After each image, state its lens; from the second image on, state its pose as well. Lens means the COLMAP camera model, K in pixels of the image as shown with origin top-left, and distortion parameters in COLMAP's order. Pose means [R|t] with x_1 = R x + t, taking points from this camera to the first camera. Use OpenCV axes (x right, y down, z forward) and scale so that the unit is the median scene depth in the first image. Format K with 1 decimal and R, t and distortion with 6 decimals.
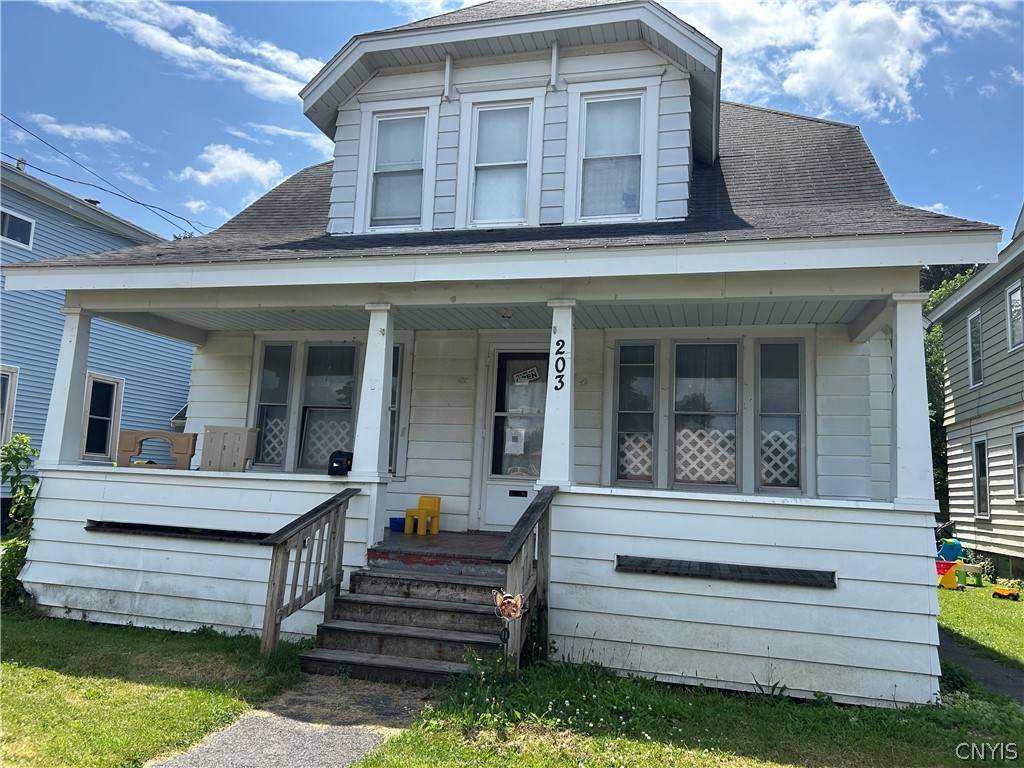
lens RADIAL K [[786.5, 0, 495.5], [0, 786.5, 385.6], [0, 0, 1]] dist [0.092121, -0.157702]
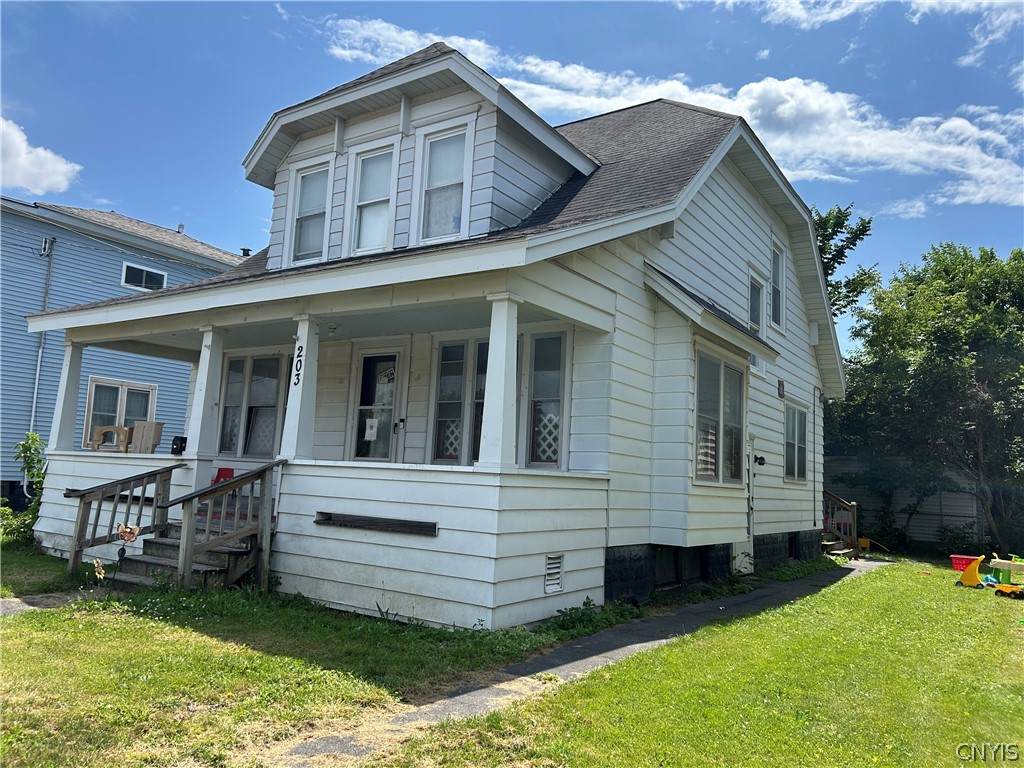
lens RADIAL K [[786.5, 0, 495.5], [0, 786.5, 385.6], [0, 0, 1]] dist [0.092121, -0.157702]
pose [[0.940570, -0.038902, -0.337366, 0.679825], [0.036280, 0.999243, -0.014077, 0.030000], [0.337658, 0.001001, 0.941268, -0.089856]]
